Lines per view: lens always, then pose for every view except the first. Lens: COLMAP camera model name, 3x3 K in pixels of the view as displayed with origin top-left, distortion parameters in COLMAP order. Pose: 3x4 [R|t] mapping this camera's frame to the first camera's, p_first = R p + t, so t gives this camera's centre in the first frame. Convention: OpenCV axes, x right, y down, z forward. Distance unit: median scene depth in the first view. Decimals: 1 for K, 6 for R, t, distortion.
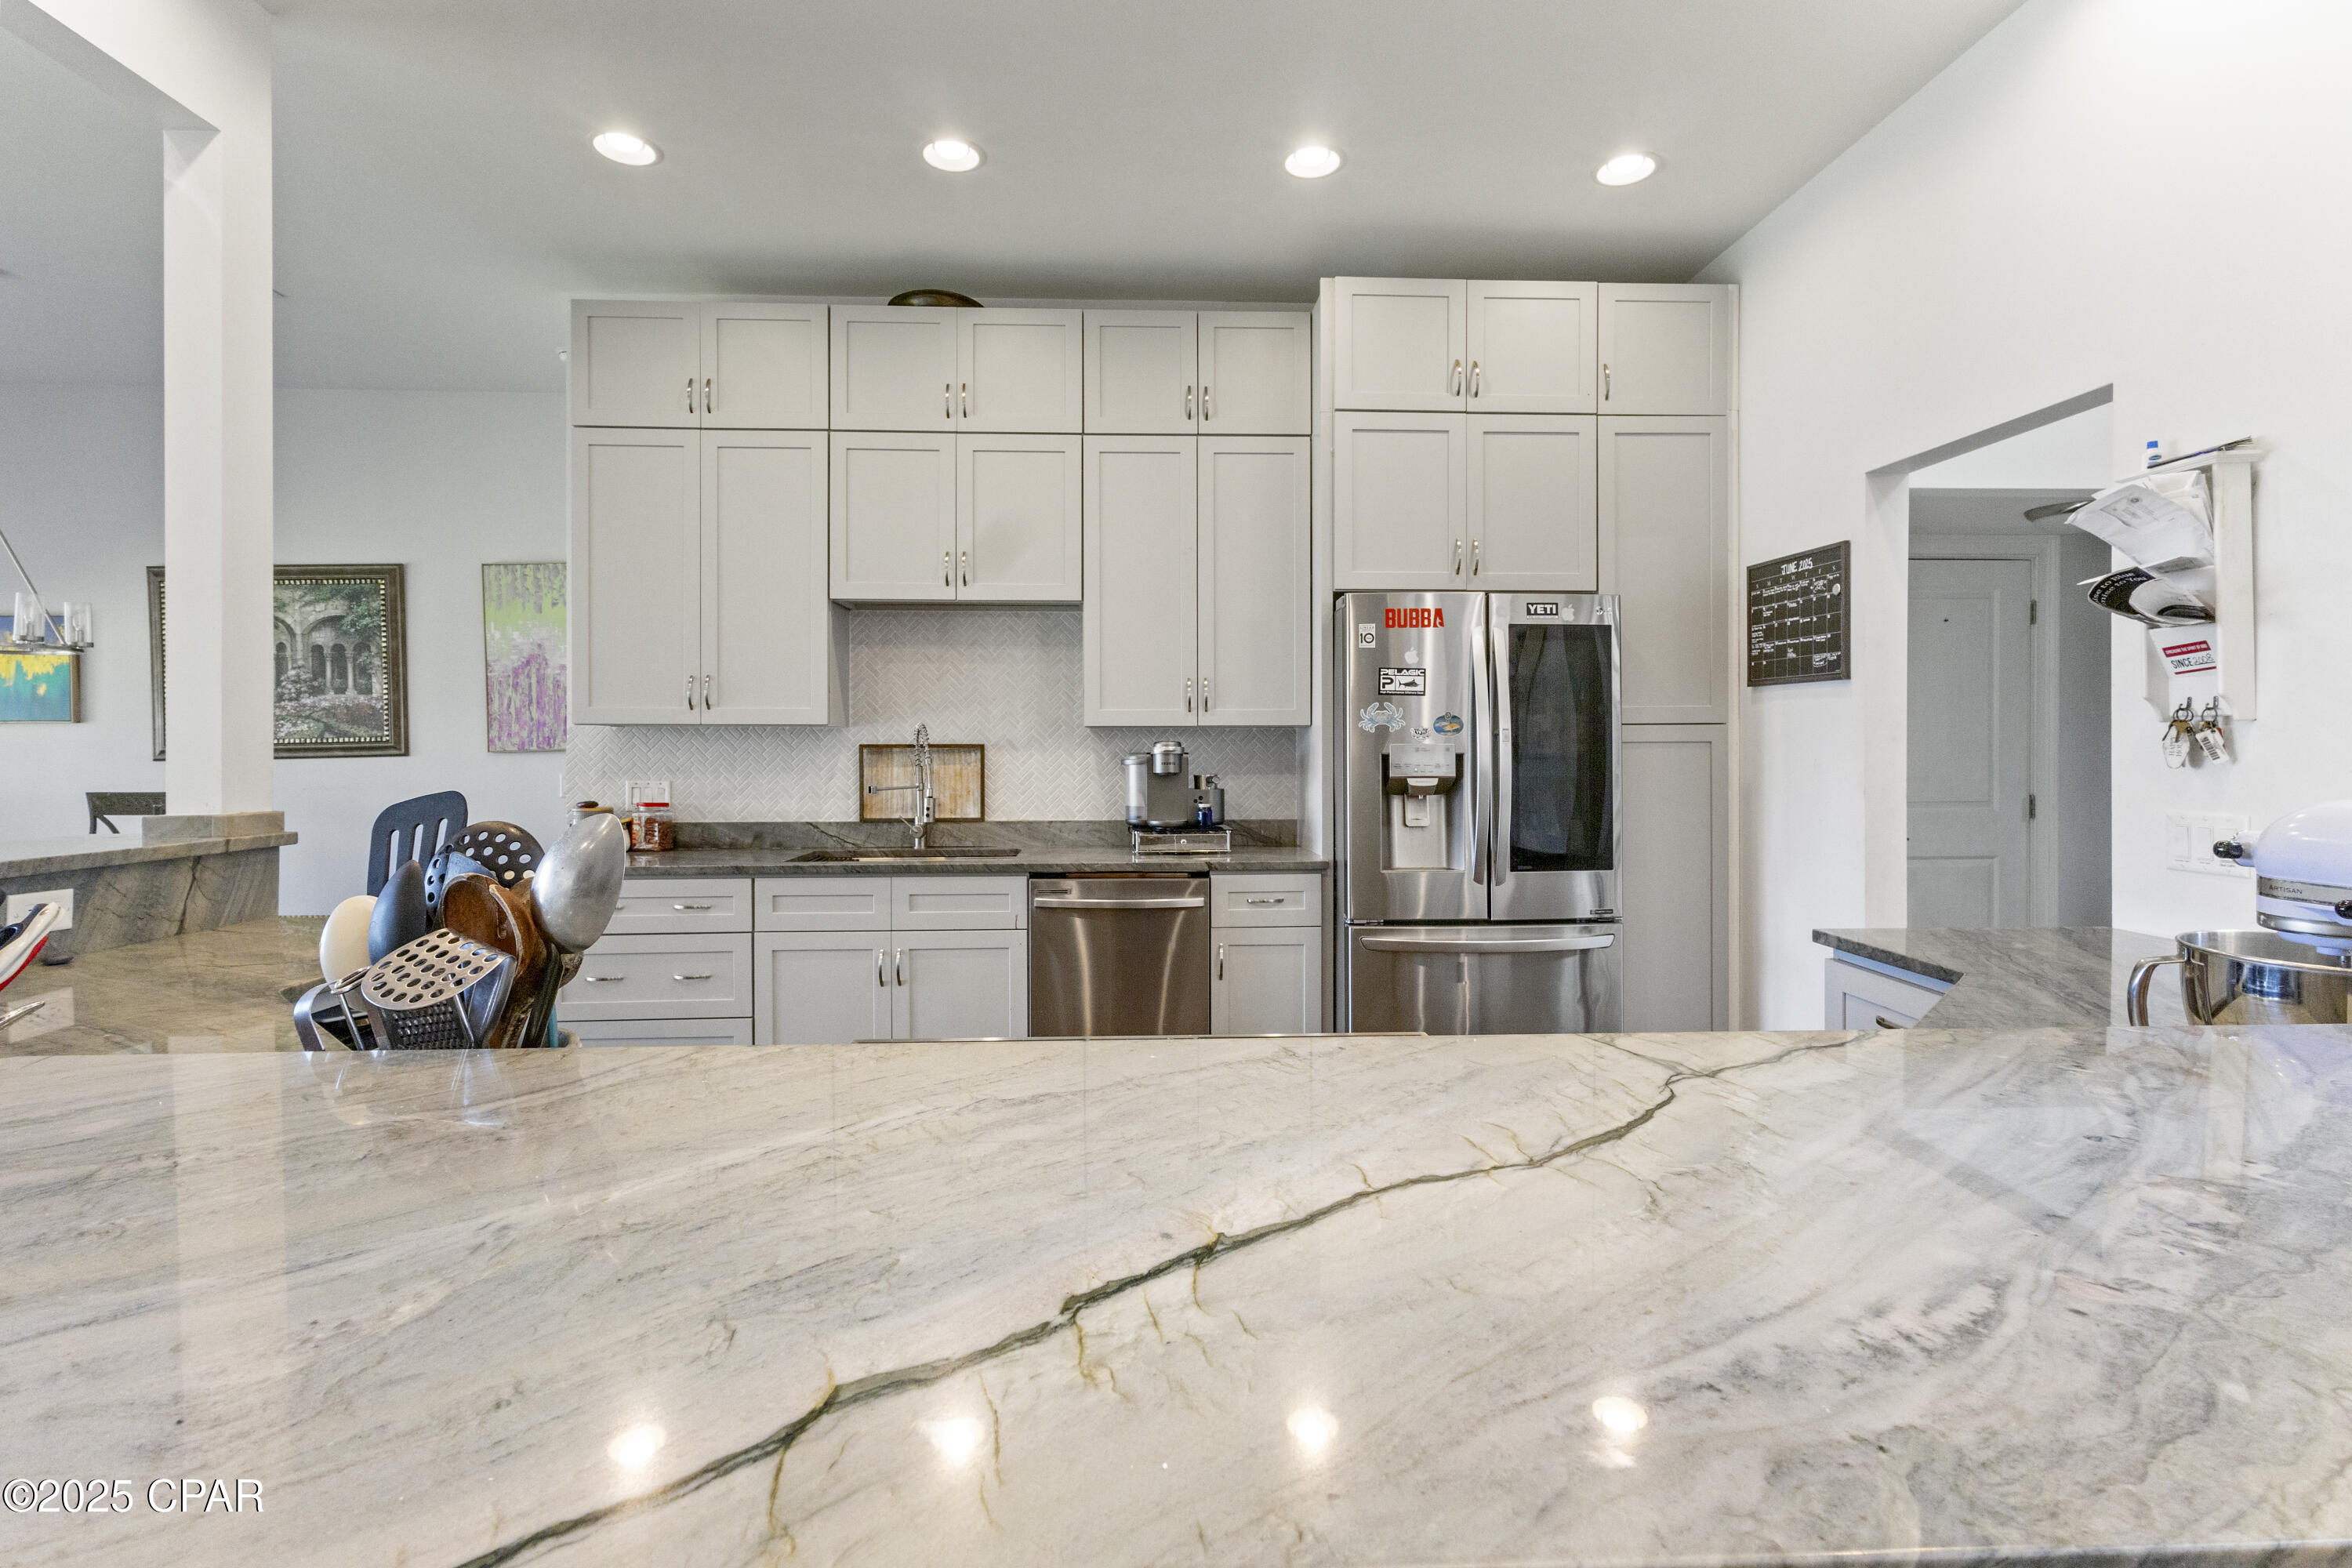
lens RADIAL K [[1112.1, 0, 1172.2], [0, 1112.1, 741.7], [0, 0, 1]] dist [-0.003868, 0.011512]
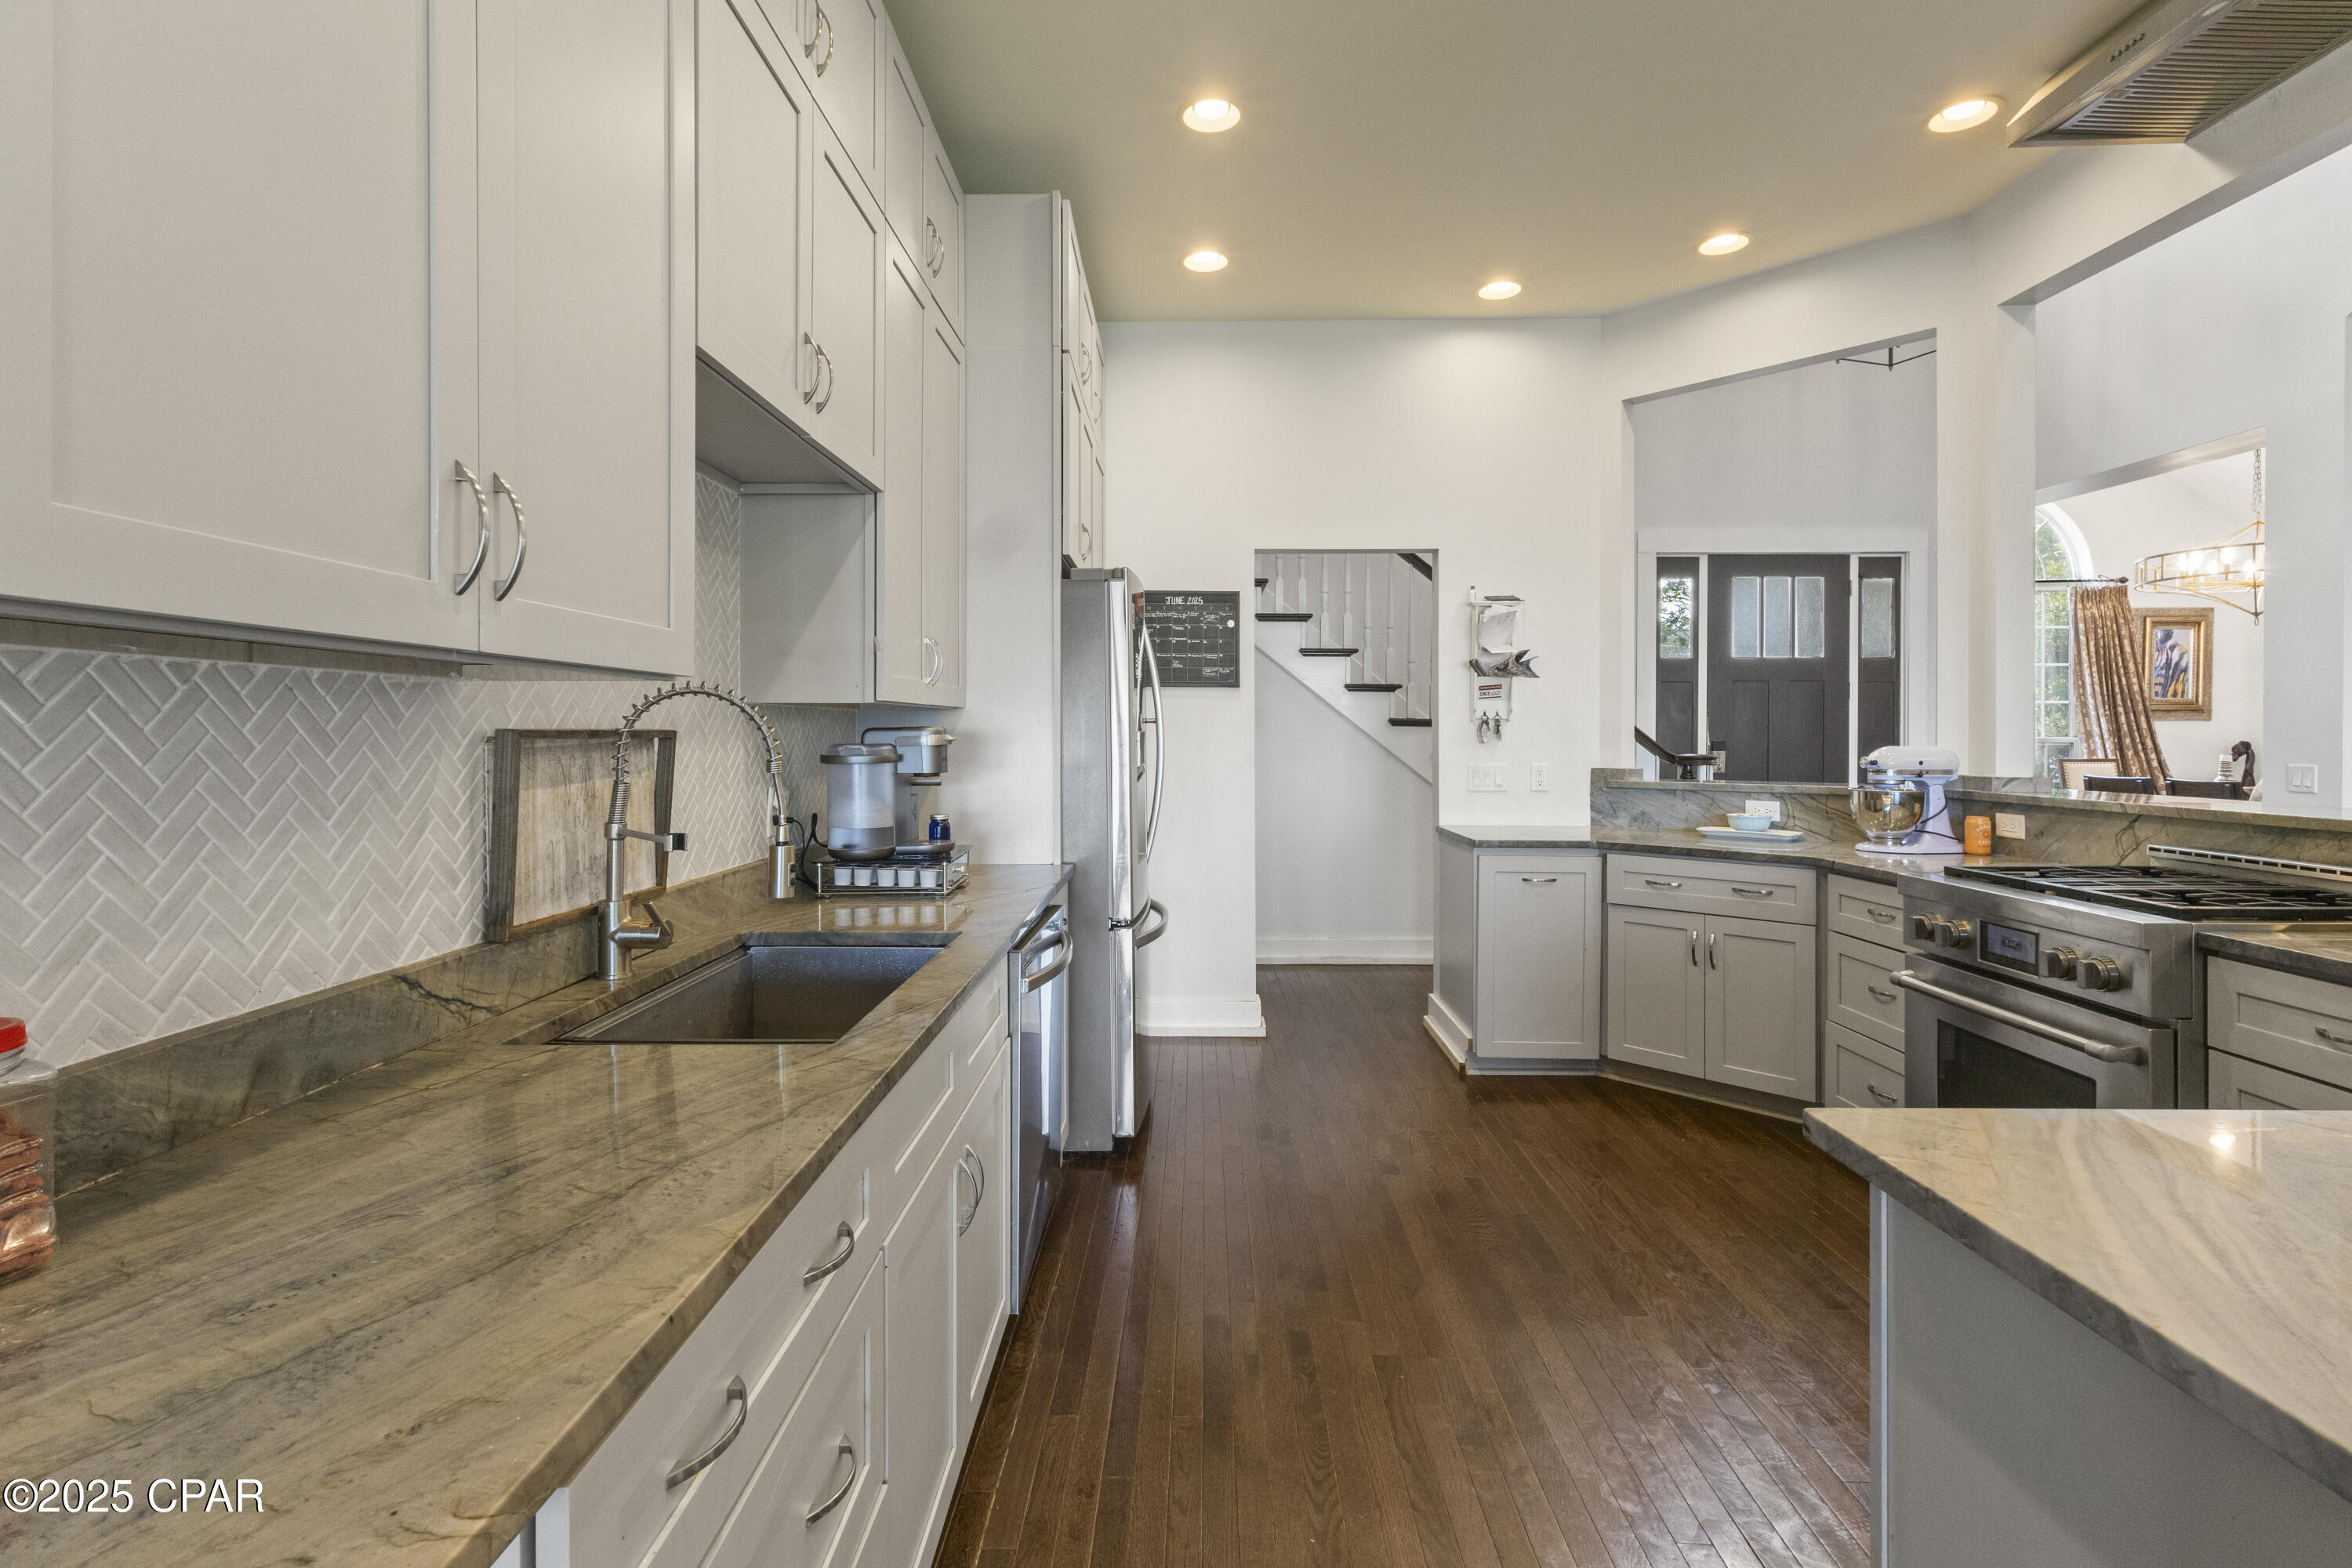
lens RADIAL K [[1112.1, 0, 1172.2], [0, 1112.1, 741.7], [0, 0, 1]] dist [-0.003868, 0.011512]
pose [[0.056131, -0.011971, 0.998352, -0.794014], [-0.003503, 0.999920, 0.012186, -0.001833], [-0.998417, -0.004181, 0.056084, 0.935313]]
